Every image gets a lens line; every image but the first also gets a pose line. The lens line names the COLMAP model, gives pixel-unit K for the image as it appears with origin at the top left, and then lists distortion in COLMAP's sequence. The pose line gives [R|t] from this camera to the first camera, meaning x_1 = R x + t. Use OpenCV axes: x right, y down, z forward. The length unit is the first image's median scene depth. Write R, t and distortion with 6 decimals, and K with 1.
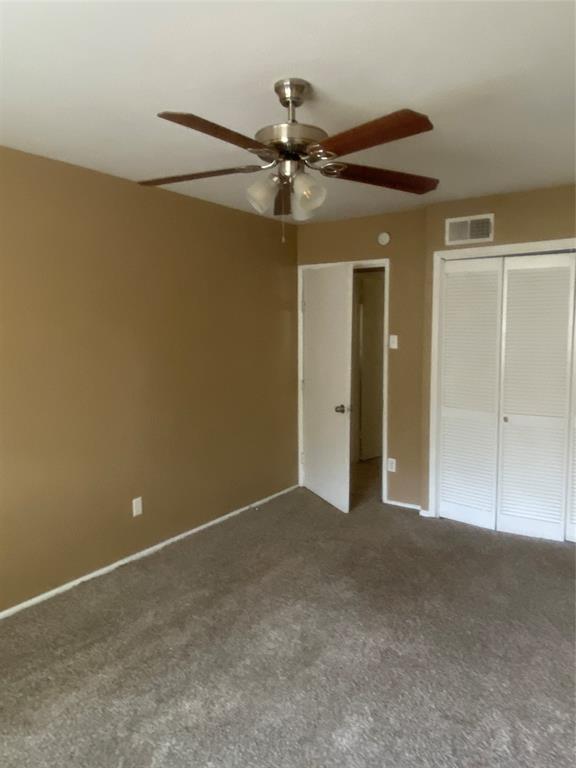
lens RADIAL K [[572.7, 0, 288.0], [0, 572.7, 384.0], [0, 0, 1]] dist [0.056477, 0.000767]
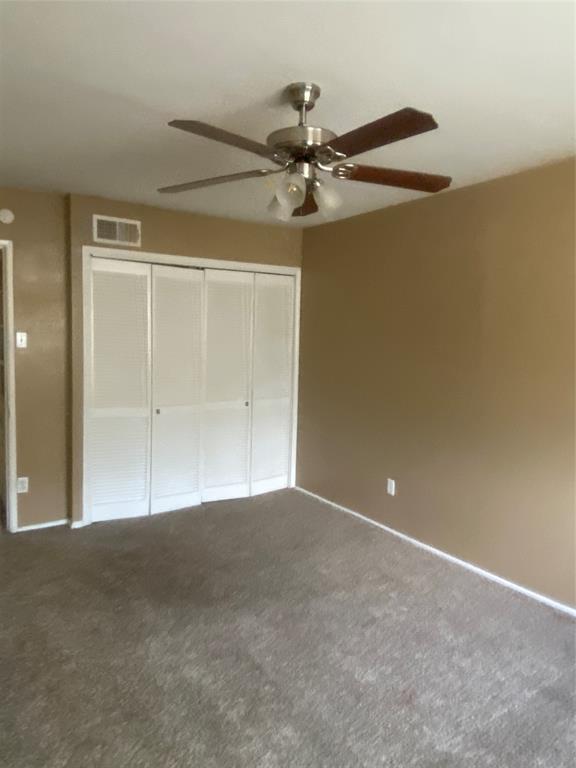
lens RADIAL K [[557.2, 0, 288.0], [0, 557.2, 384.0], [0, 0, 1]] dist [0.156958, -0.128410]
pose [[0.379791, -0.069383, 0.922467, -0.527315], [0.066662, 0.996644, 0.047517, -0.026614], [-0.922667, 0.043447, 0.383142, 0.358379]]
